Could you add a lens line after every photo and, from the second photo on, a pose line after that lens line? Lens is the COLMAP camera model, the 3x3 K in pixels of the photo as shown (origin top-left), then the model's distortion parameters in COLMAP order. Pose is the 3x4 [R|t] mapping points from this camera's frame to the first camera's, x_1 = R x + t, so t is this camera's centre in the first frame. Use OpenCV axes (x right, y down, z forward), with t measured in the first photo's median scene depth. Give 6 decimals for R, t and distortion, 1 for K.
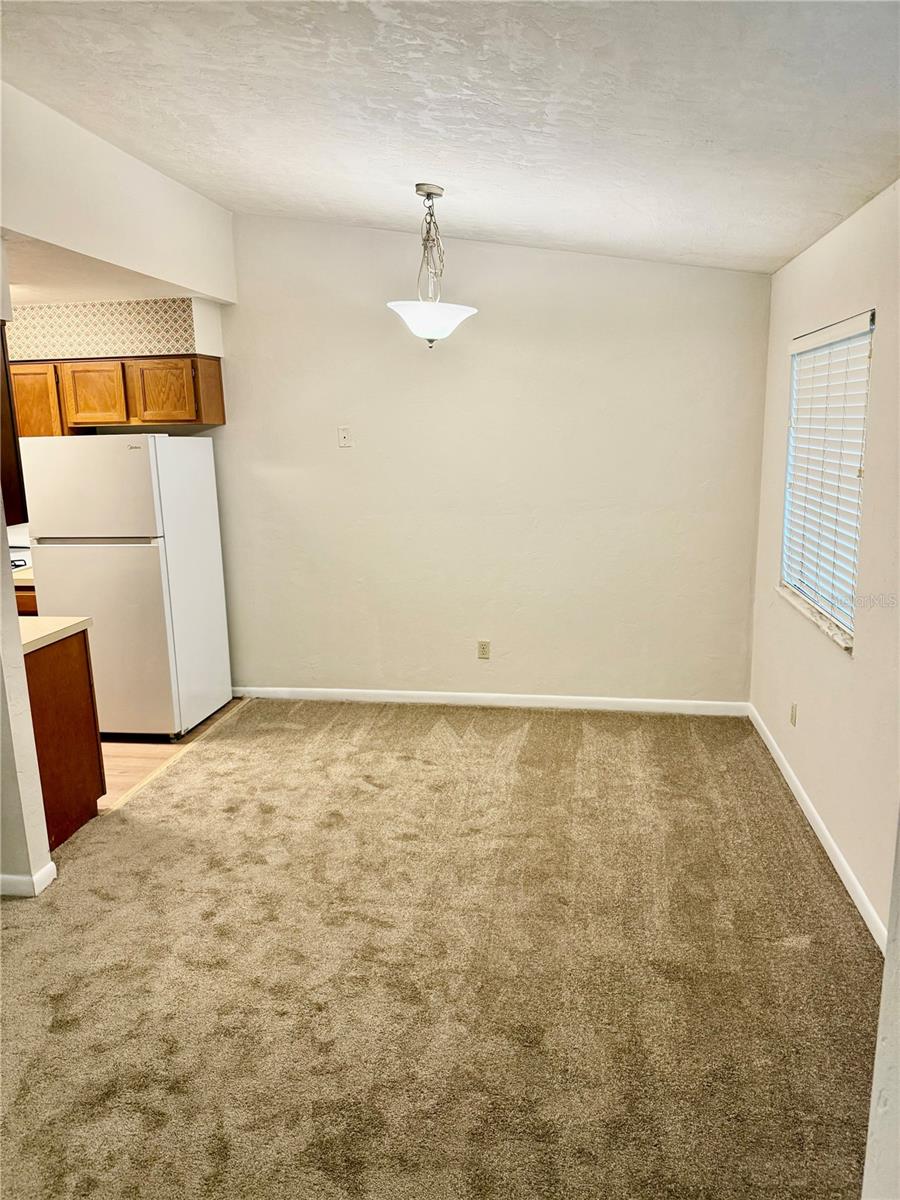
lens RADIAL K [[837.7, 0, 450.0], [0, 837.7, 600.0], [0, 0, 1]] dist [0.066830, -0.081064]
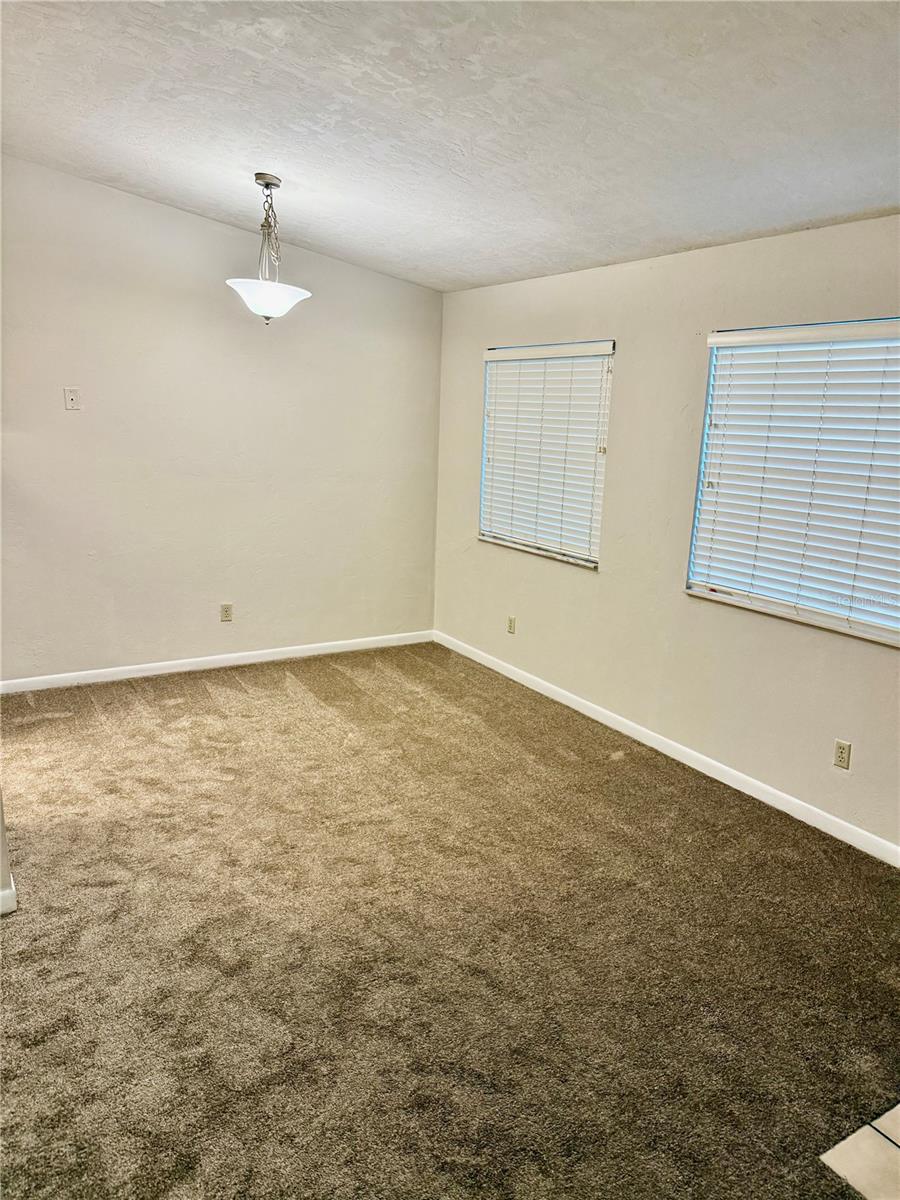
lens RADIAL K [[832.9, 0, 450.0], [0, 832.9, 600.0], [0, 0, 1]] dist [0.063092, -0.120274]
pose [[0.759765, -0.096385, 0.643014, -0.508756], [0.080841, 0.995281, 0.053670, 0.012430], [-0.645153, 0.011206, 0.763971, 0.025925]]
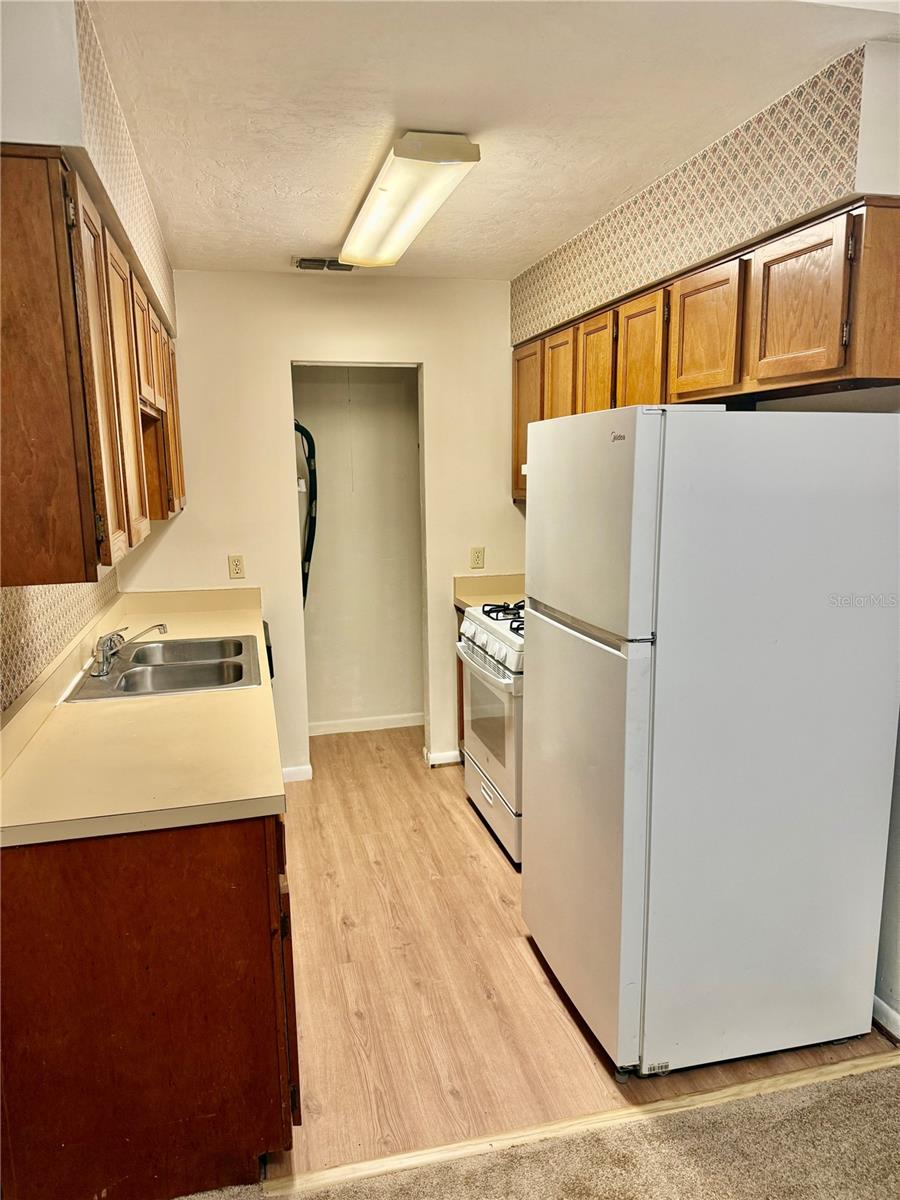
lens RADIAL K [[837.7, 0, 450.0], [0, 837.7, 600.0], [0, 0, 1]] dist [0.066830, -0.081064]
pose [[0.390531, 0.174682, -0.903865, 0.008851], [-0.181744, 0.977138, 0.110317, -0.132465], [0.902471, 0.121190, 0.413350, 0.767030]]
